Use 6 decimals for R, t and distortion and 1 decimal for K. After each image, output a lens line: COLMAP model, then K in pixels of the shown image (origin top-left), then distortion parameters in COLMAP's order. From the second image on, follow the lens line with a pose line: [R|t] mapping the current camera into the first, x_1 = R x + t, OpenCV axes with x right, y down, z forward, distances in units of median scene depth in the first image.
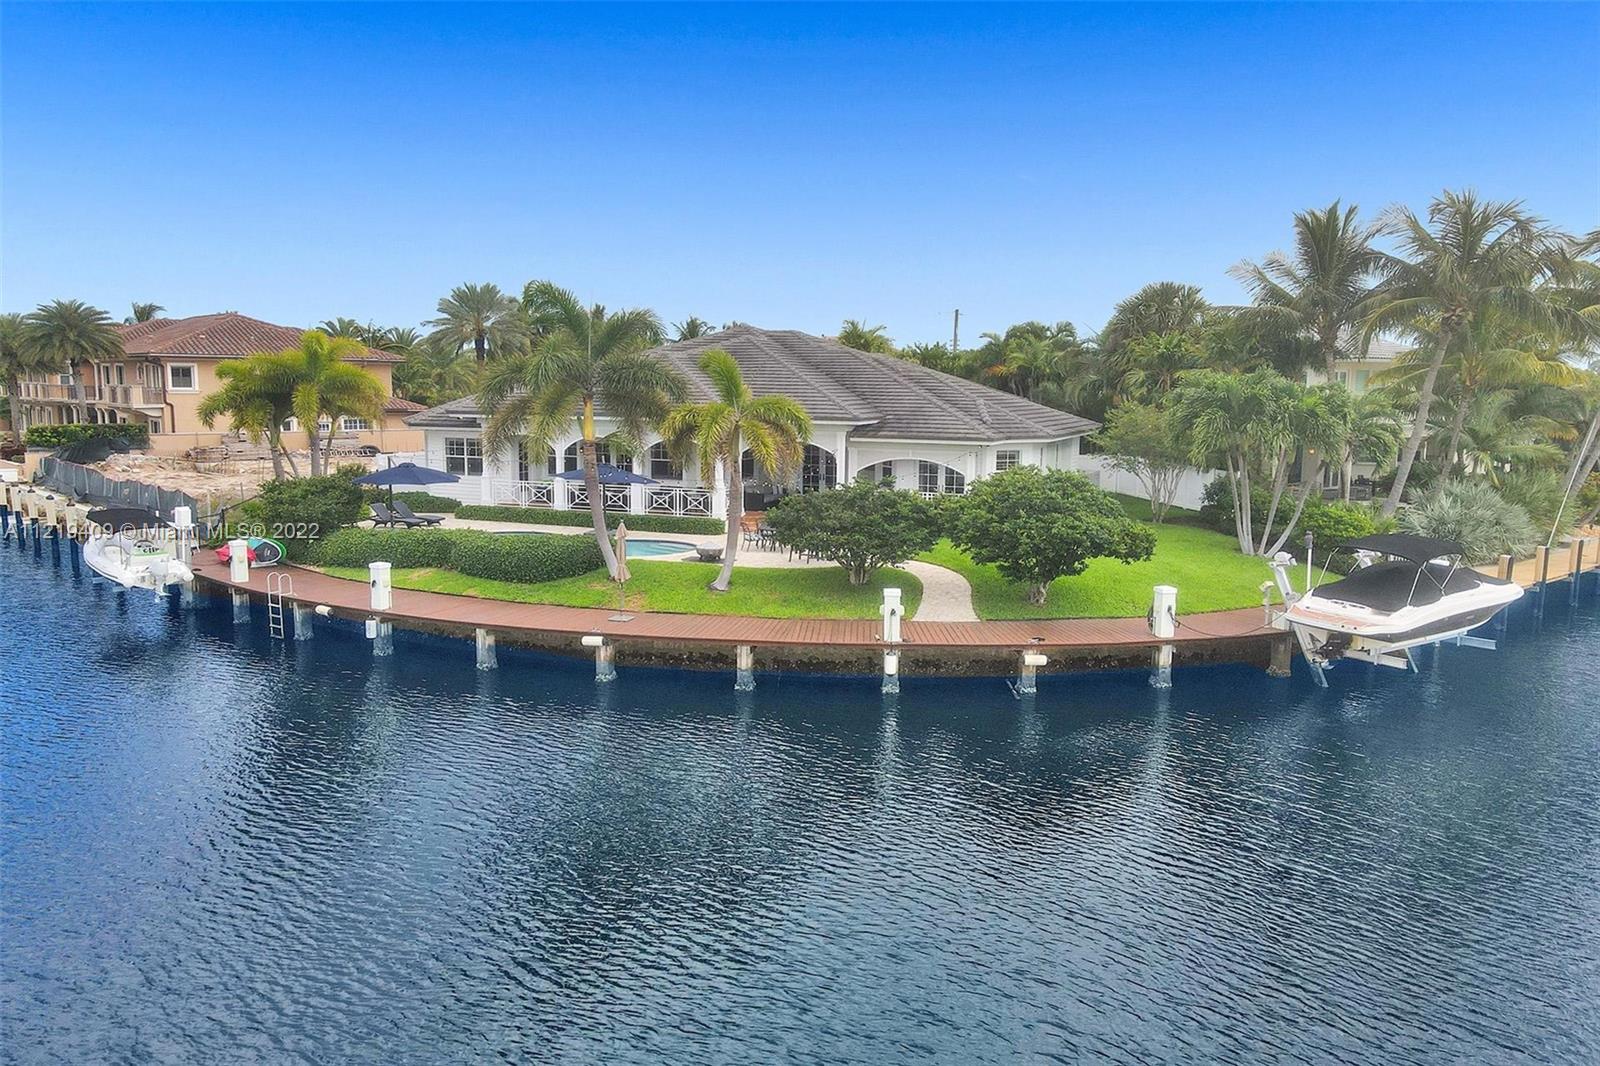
lens RADIAL K [[1117.2, 0, 795.5], [0, 1117.2, 485.5], [0, 0, 1]] dist [0.006267, 0.005194]
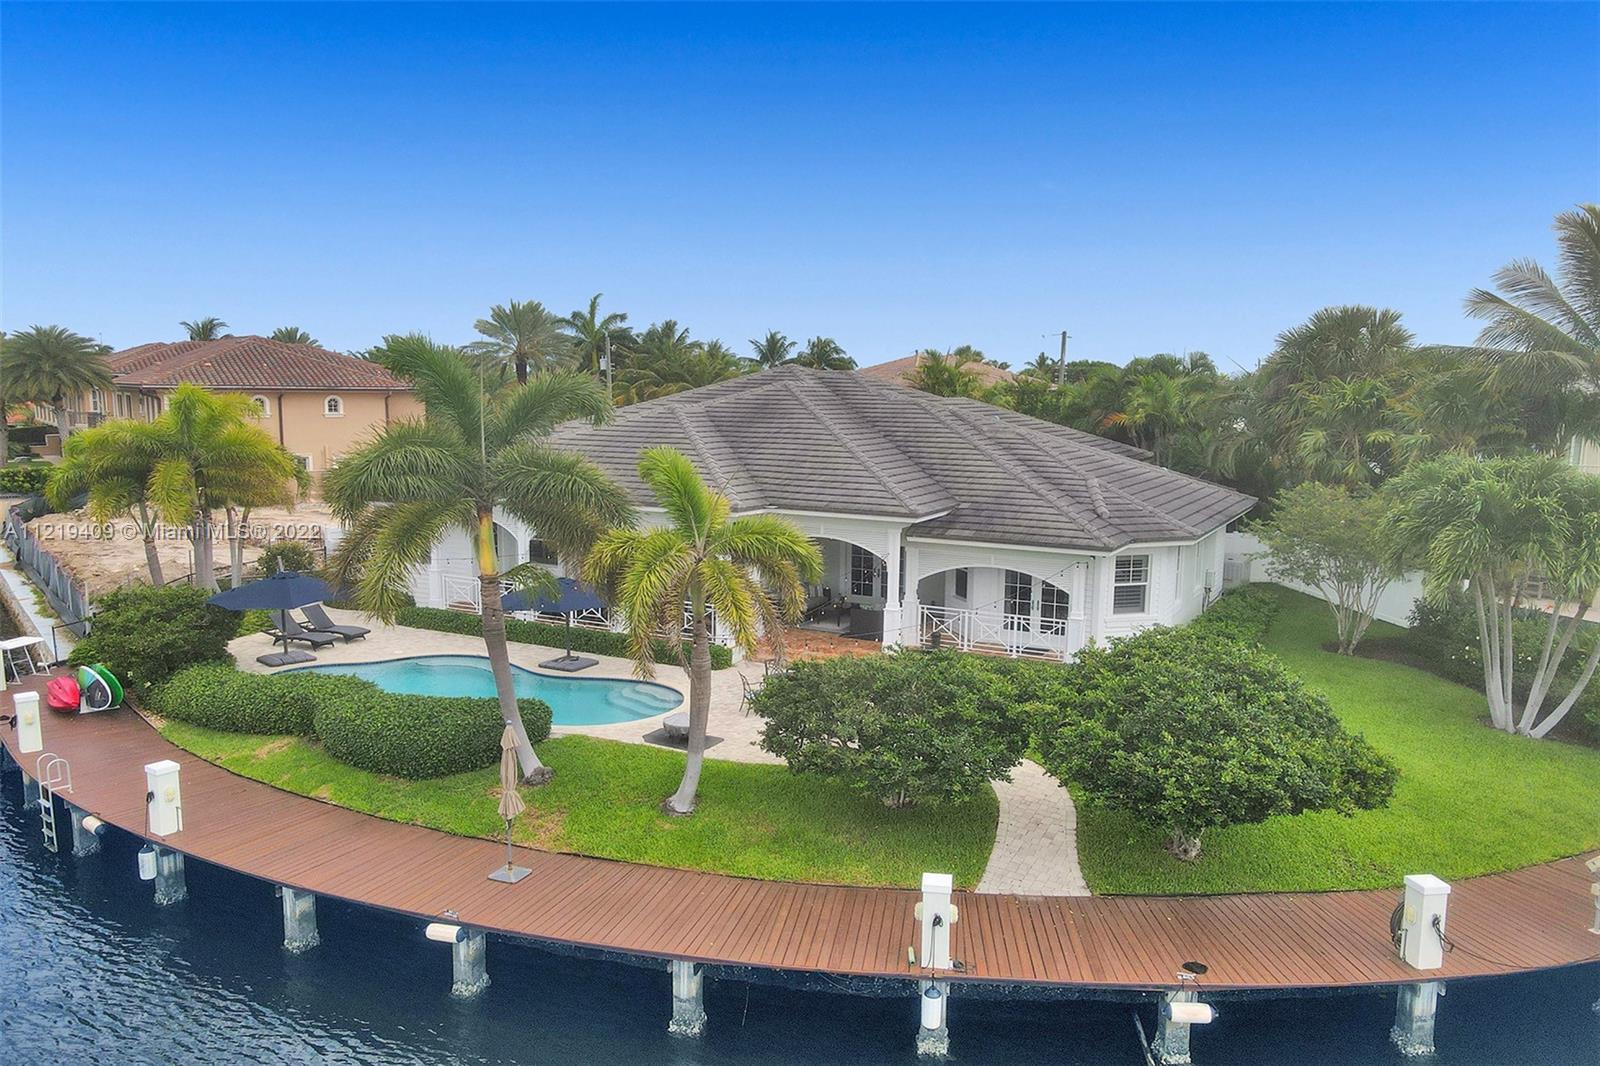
lens RADIAL K [[1154.9, 0, 800.0], [0, 1154.9, 533.0], [0, 0, 1]] dist [0.017710, 0.003014]
pose [[0.996707, 0.010404, -0.080420, 0.043178], [-0.008231, 0.999593, 0.027309, -0.069555], [0.080671, -0.026557, 0.996387, 0.280366]]
